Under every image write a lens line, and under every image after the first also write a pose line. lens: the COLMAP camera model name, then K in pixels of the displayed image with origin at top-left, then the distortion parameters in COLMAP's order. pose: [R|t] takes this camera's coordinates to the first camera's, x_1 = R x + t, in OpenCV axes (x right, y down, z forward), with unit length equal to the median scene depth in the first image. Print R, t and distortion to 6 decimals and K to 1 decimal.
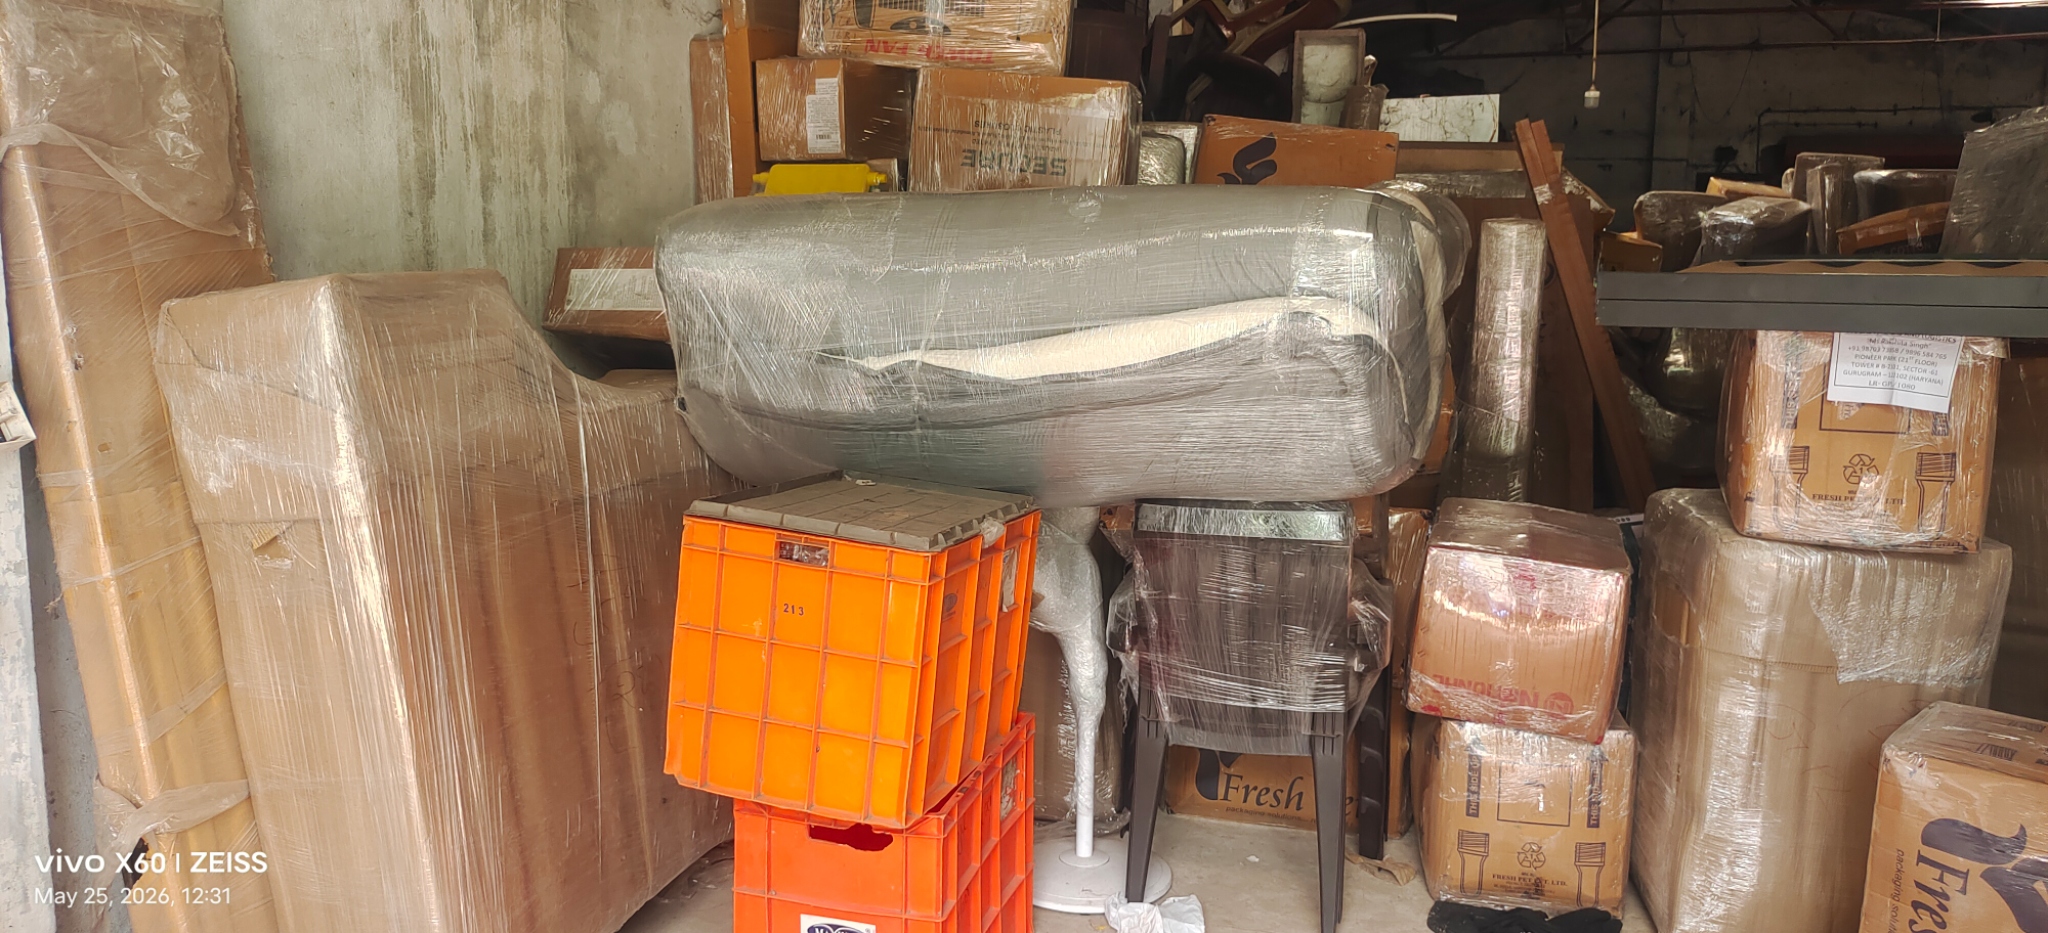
lens RADIAL K [[1489.1, 0, 1032.9], [0, 1489.1, 429.1], [0, 0, 1]] dist [0.092597, -0.137502]
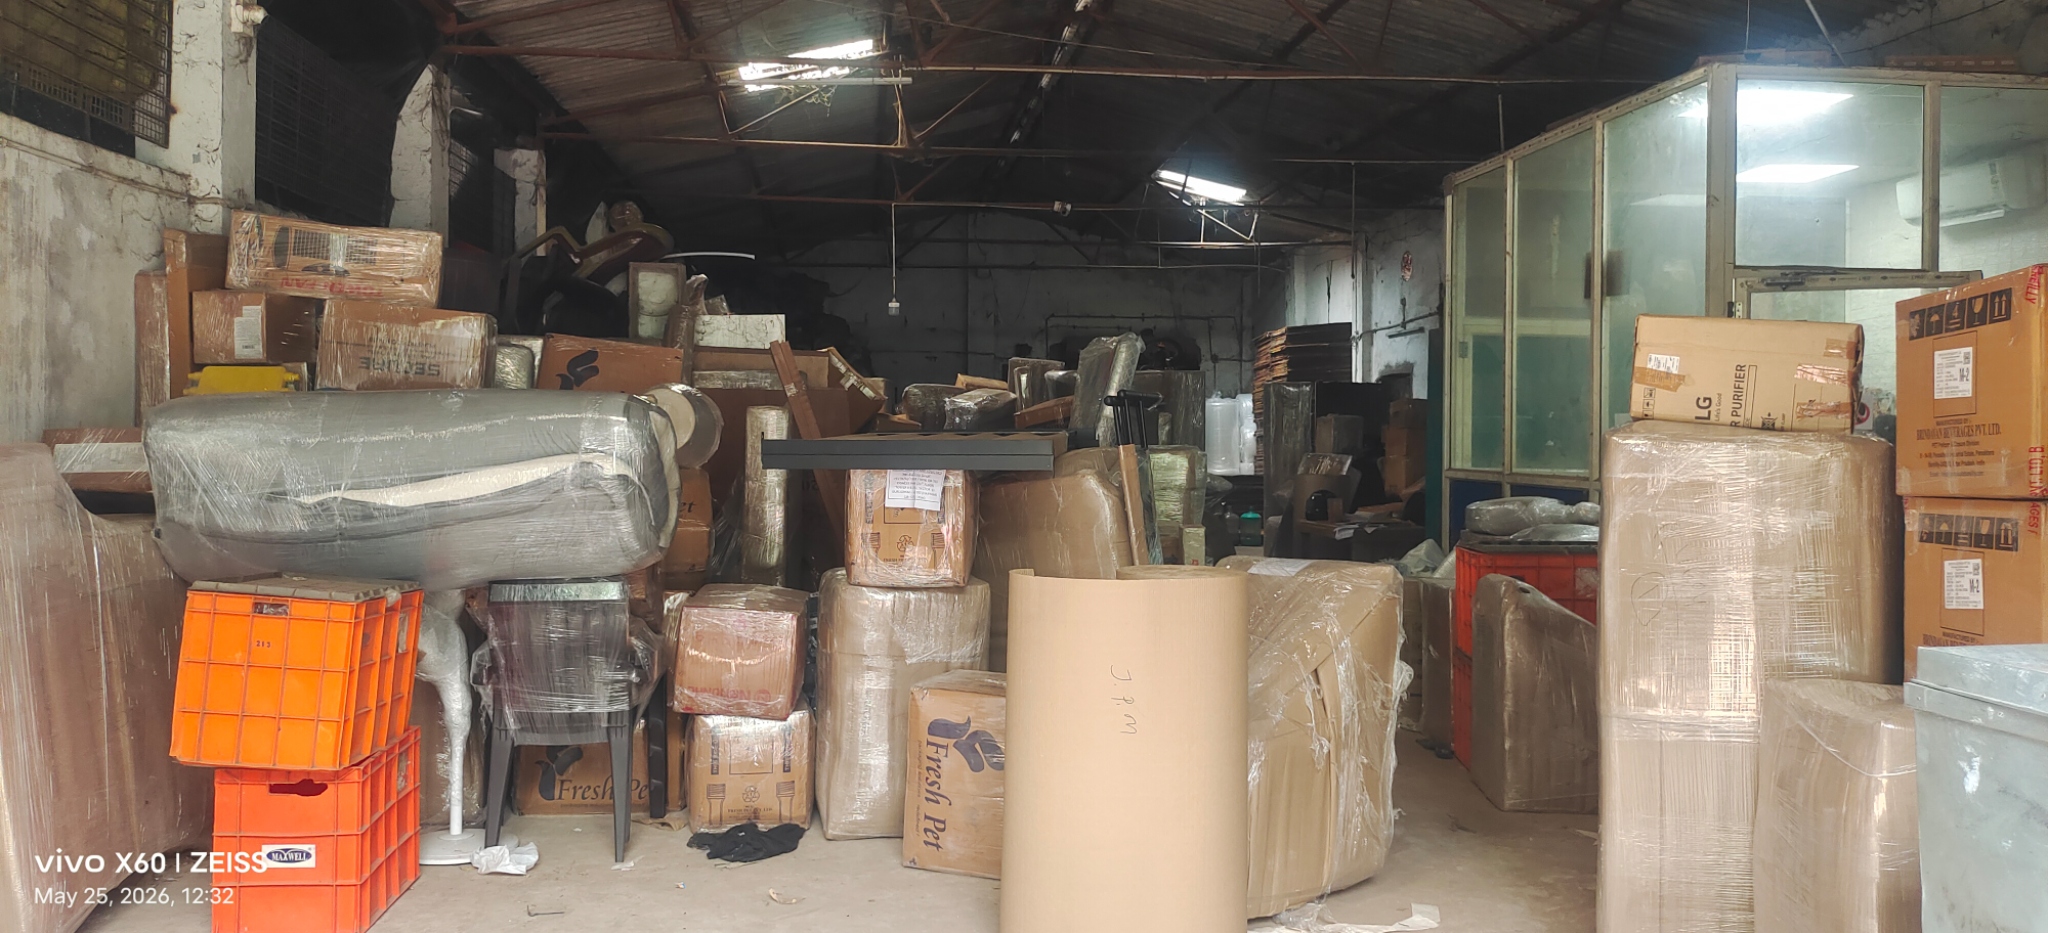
lens RADIAL K [[1489.1, 0, 1032.9], [0, 1489.1, 429.1], [0, 0, 1]] dist [0.092597, -0.137502]
pose [[0.922546, -0.005779, 0.385843, -0.013765], [0.051181, 0.992887, -0.107501, 0.083493], [-0.382477, 0.118922, 0.916280, -0.687872]]
